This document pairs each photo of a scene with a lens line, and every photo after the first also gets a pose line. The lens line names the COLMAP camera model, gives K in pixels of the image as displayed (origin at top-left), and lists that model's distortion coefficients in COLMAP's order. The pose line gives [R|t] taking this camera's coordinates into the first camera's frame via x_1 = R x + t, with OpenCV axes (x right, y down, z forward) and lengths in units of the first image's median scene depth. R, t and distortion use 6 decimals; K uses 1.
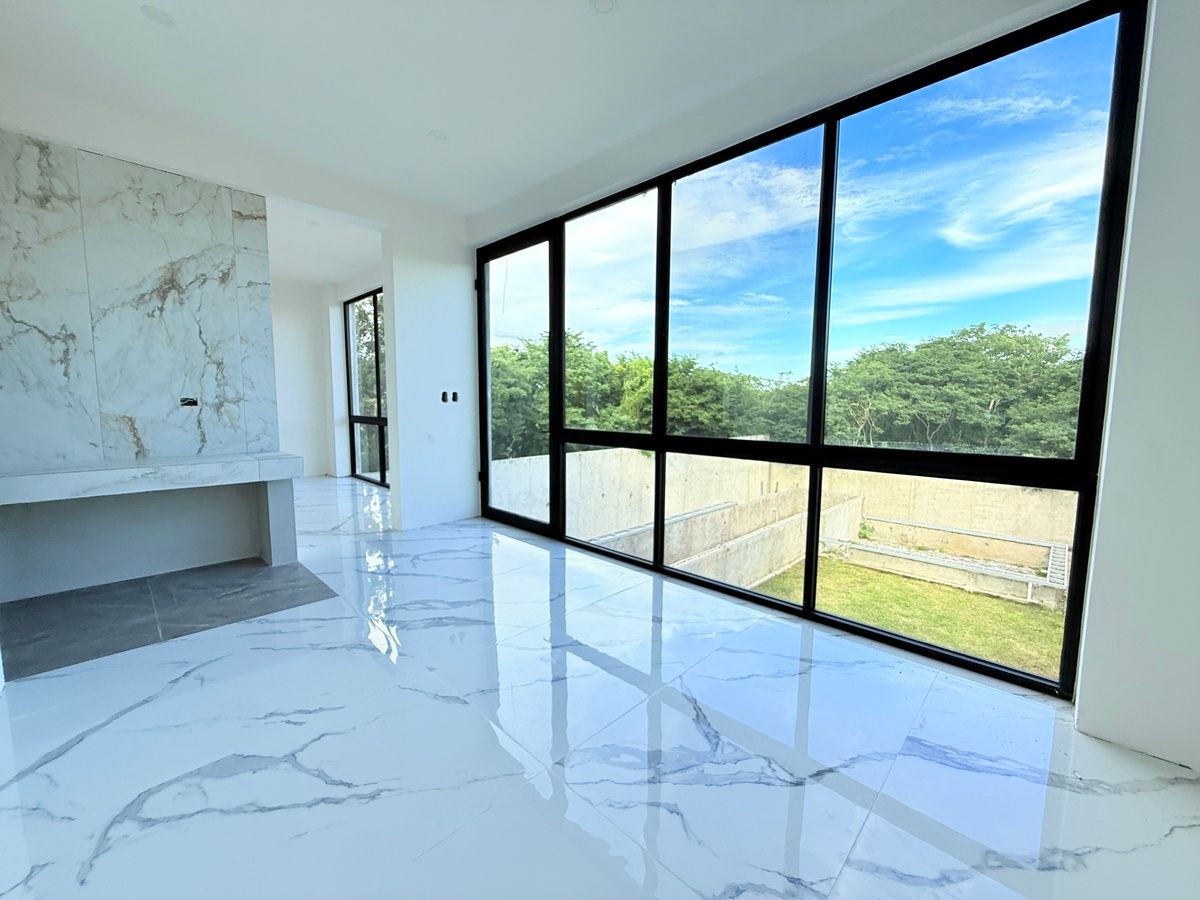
lens RADIAL K [[478.2, 0, 604.0], [0, 478.2, 447.2], [0, 0, 1]] dist [-0.000505, -0.000391]
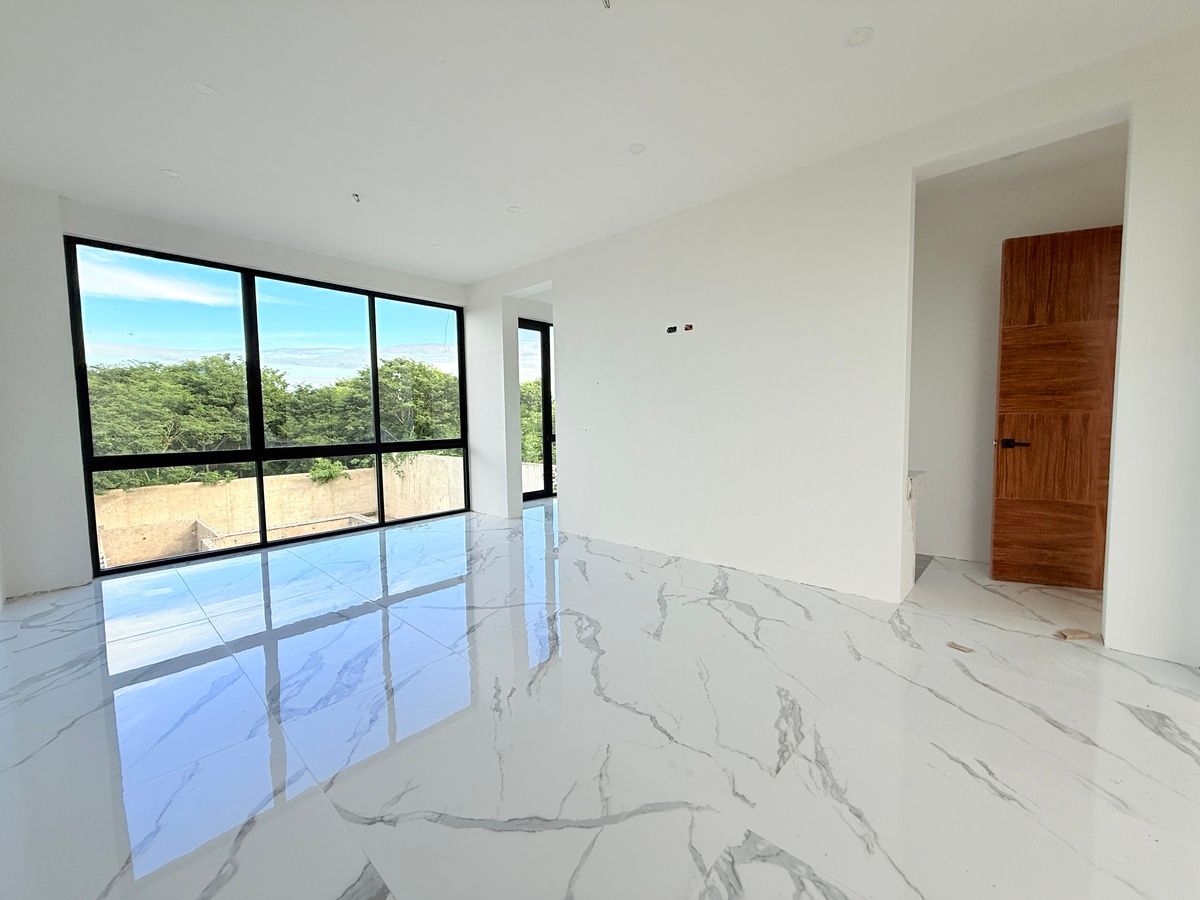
lens RADIAL K [[478.2, 0, 603.6], [0, 478.2, 448.5], [0, 0, 1]] dist [-0.000505, -0.000391]
pose [[-0.017581, -0.079280, 0.996697, -0.477701], [0.121039, 0.989351, 0.080831, -0.022101], [-0.992492, 0.122061, -0.007797, 0.192715]]
